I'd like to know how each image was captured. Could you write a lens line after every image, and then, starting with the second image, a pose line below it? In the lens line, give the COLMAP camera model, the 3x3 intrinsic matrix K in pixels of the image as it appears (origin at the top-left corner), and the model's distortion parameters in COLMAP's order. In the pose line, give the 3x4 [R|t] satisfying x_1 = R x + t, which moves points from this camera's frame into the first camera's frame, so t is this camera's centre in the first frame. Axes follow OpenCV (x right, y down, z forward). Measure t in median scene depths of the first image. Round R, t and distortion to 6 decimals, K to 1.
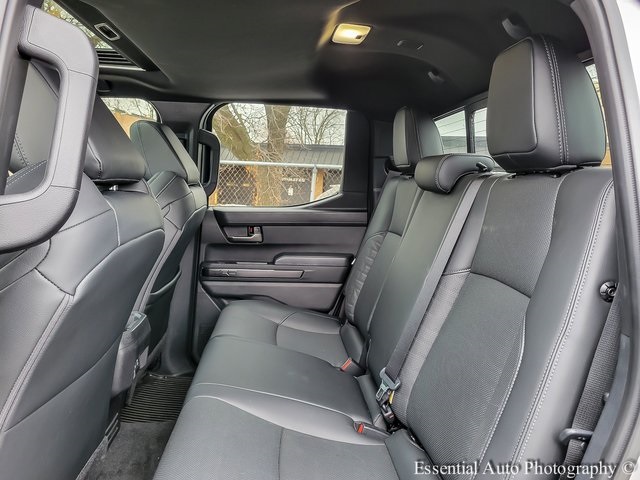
lens RADIAL K [[483.6, 0, 318.6], [0, 483.6, 243.6], [0, 0, 1]] dist [0.032819, -0.004666]
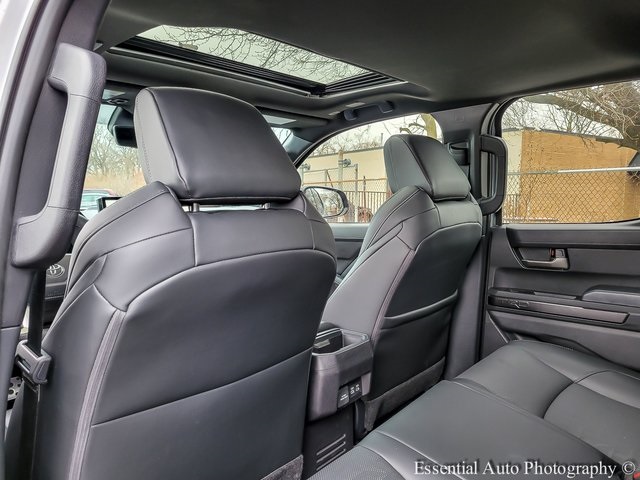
lens RADIAL K [[483.6, 0, 318.6], [0, 483.6, 243.6], [0, 0, 1]] dist [0.032819, -0.004666]
pose [[0.696824, 0.020553, -0.716948, 0.164655], [-0.046790, 0.998763, -0.016844, -0.012261], [0.715715, 0.045283, 0.696923, 0.176921]]
